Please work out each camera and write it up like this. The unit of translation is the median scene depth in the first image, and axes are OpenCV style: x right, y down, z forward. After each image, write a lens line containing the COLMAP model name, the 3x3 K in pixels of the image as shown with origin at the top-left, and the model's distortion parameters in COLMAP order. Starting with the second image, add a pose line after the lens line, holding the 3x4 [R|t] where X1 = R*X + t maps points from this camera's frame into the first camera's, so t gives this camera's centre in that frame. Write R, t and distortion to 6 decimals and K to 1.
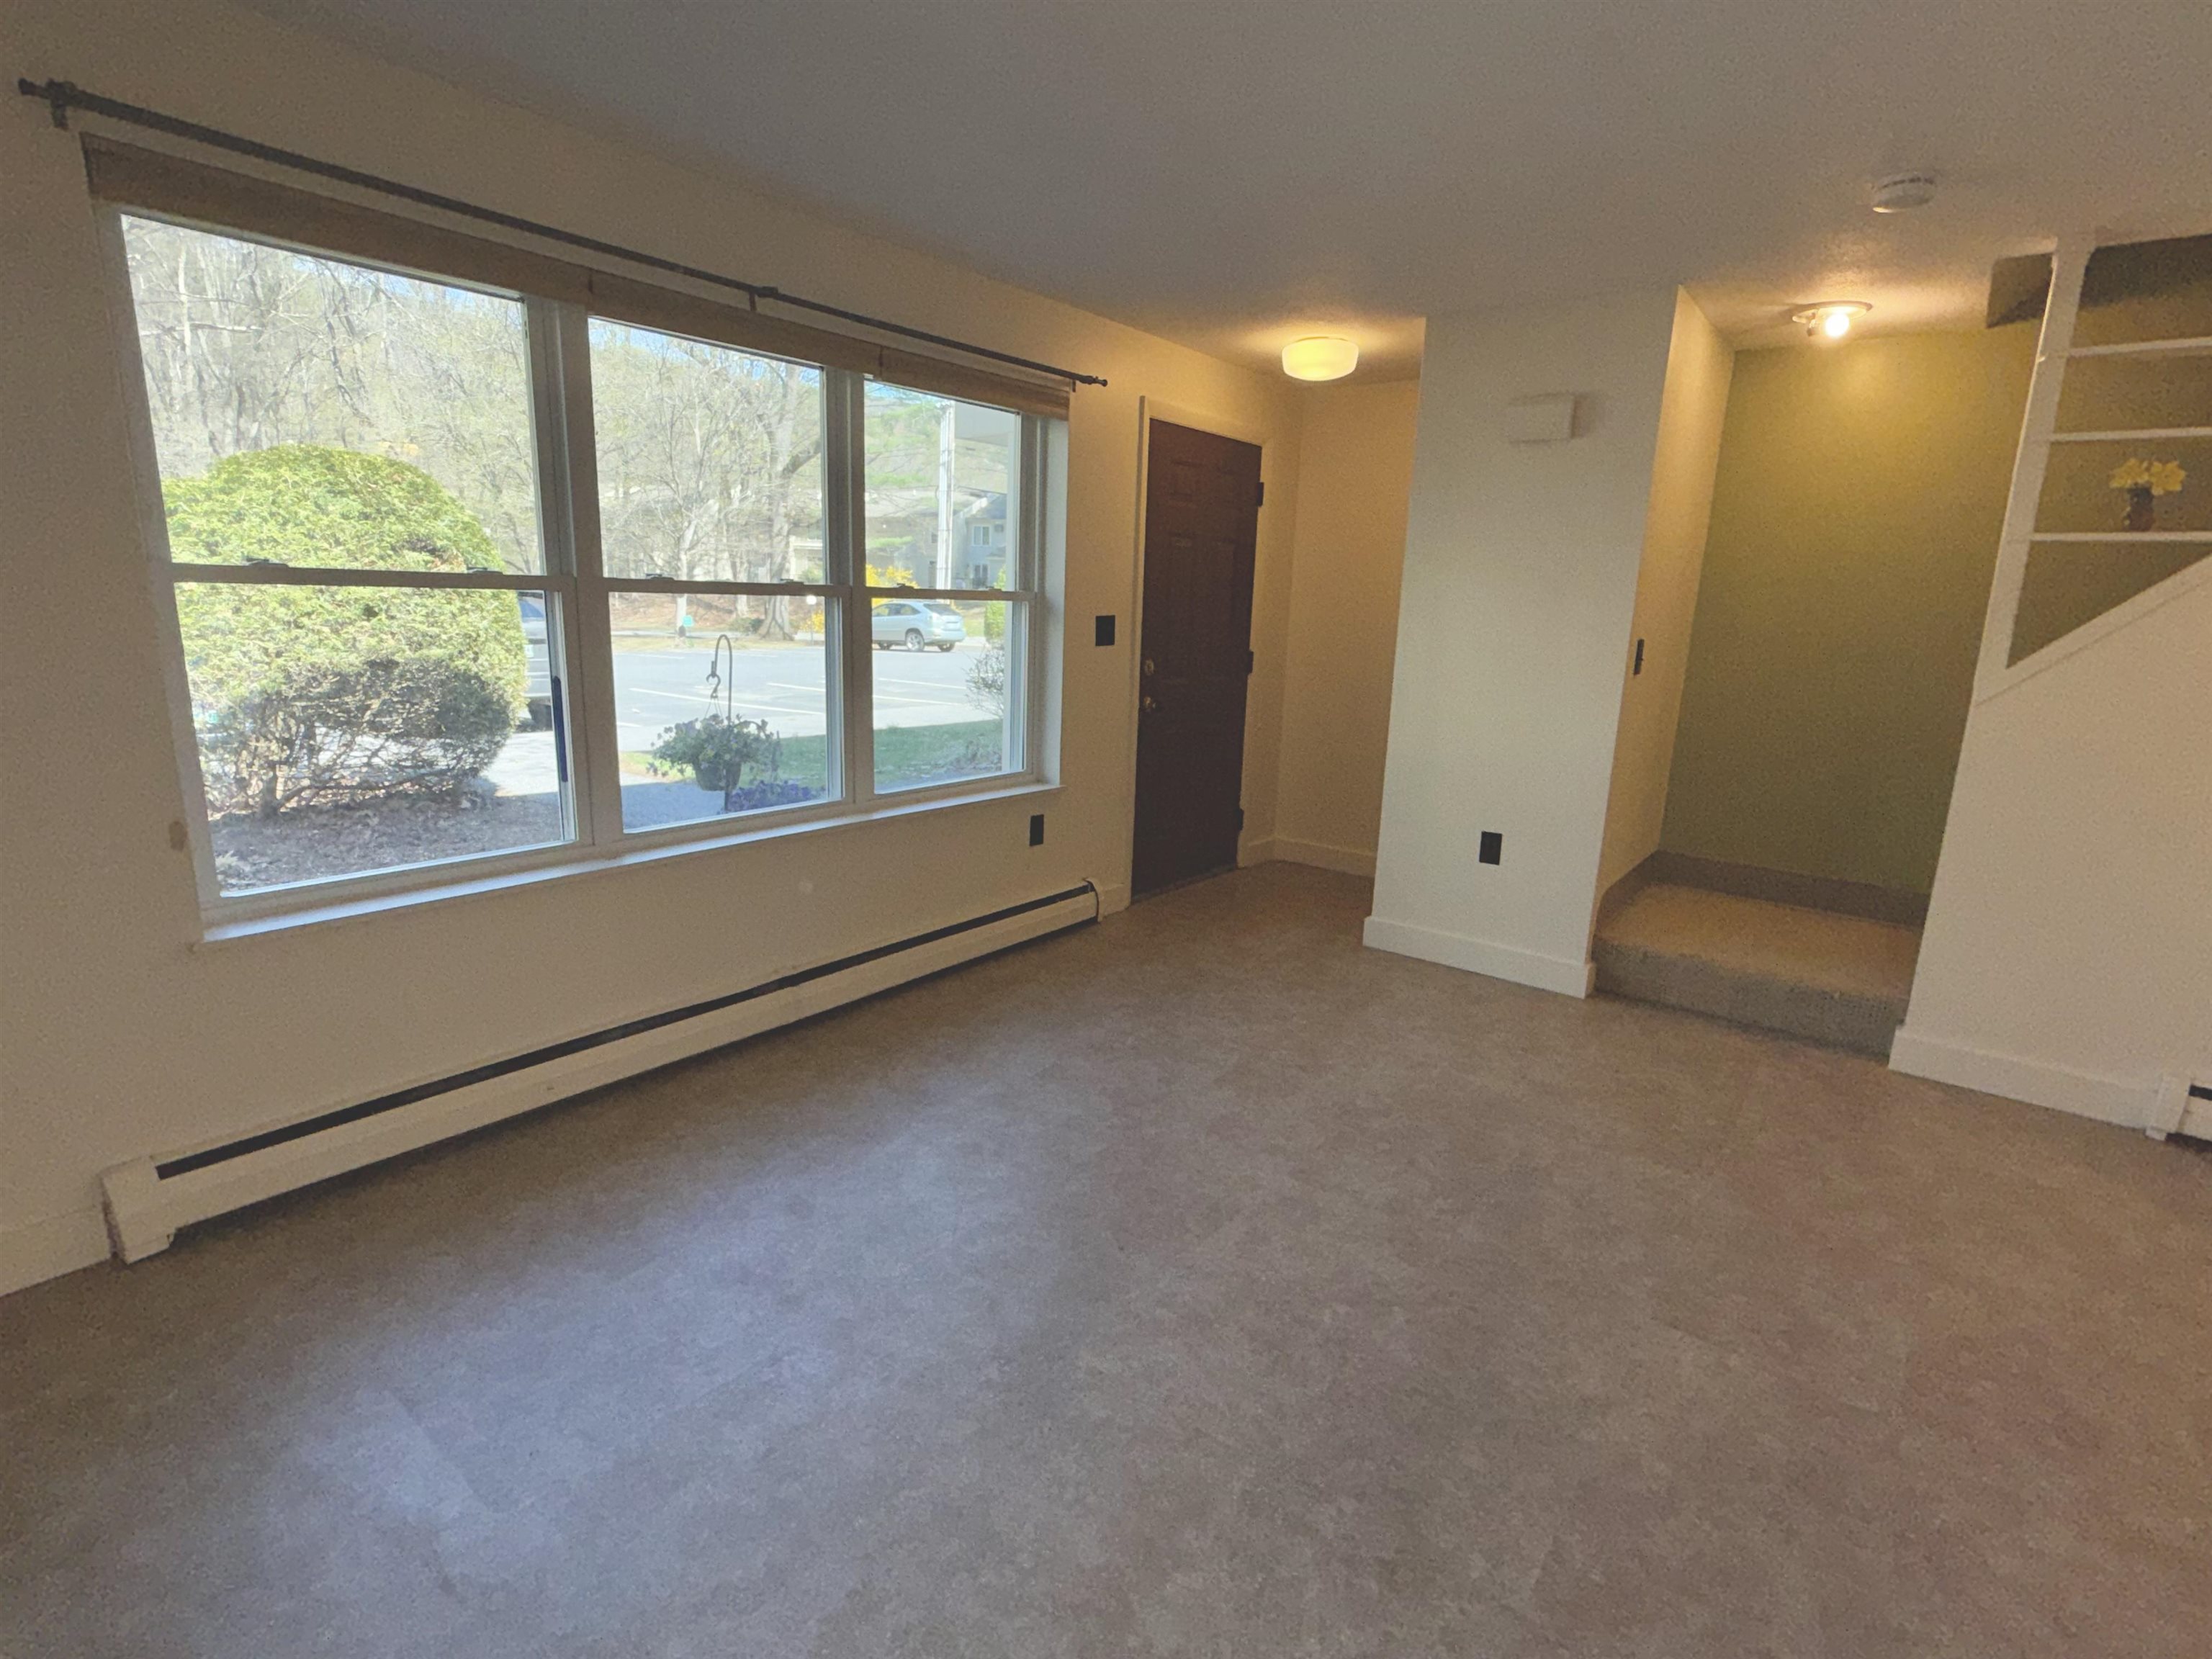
lens RADIAL K [[1078.3, 0, 1110.0], [0, 1078.3, 828.4], [0, 0, 1]] dist [-0.000730, -0.000315]
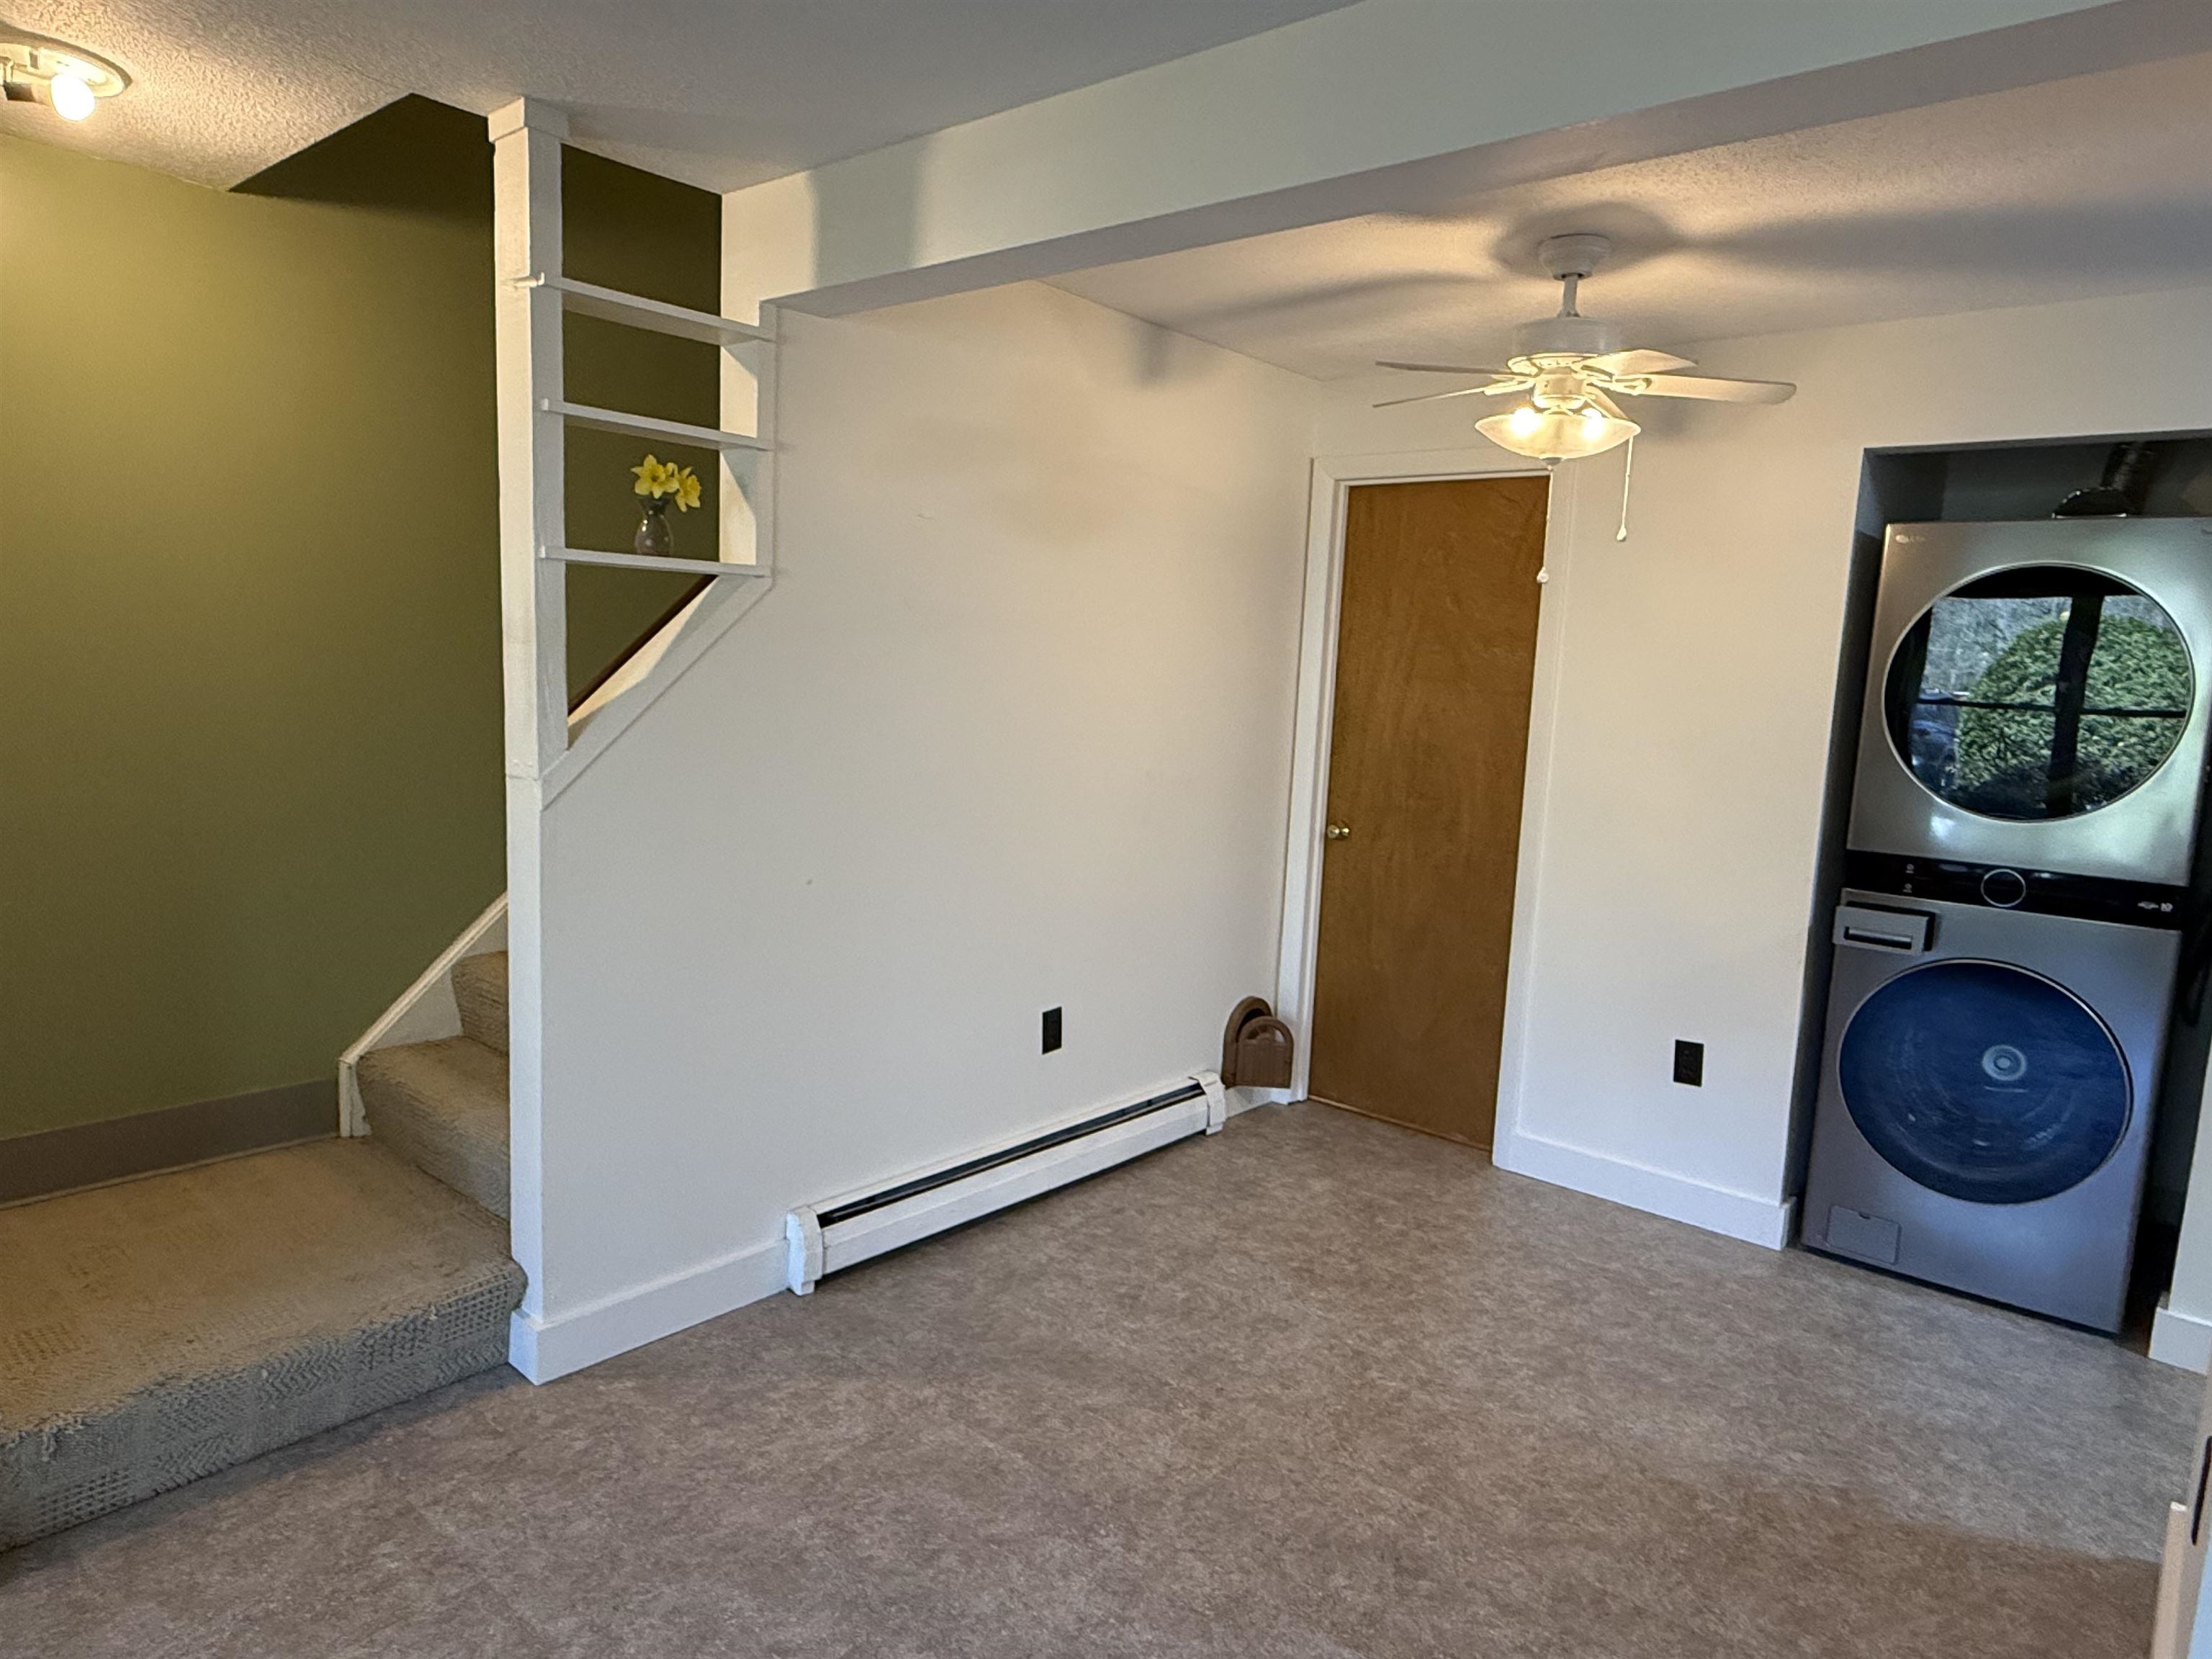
lens RADIAL K [[1348.7, 0, 1108.5], [0, 1348.7, 838.2], [0, 0, 1]] dist [-0.004714, -0.000578]
pose [[0.052982, -0.164185, 0.985006, 0.021224], [0.170749, 0.973354, 0.153058, -0.161787], [-0.983889, 0.160079, 0.079604, 0.600690]]
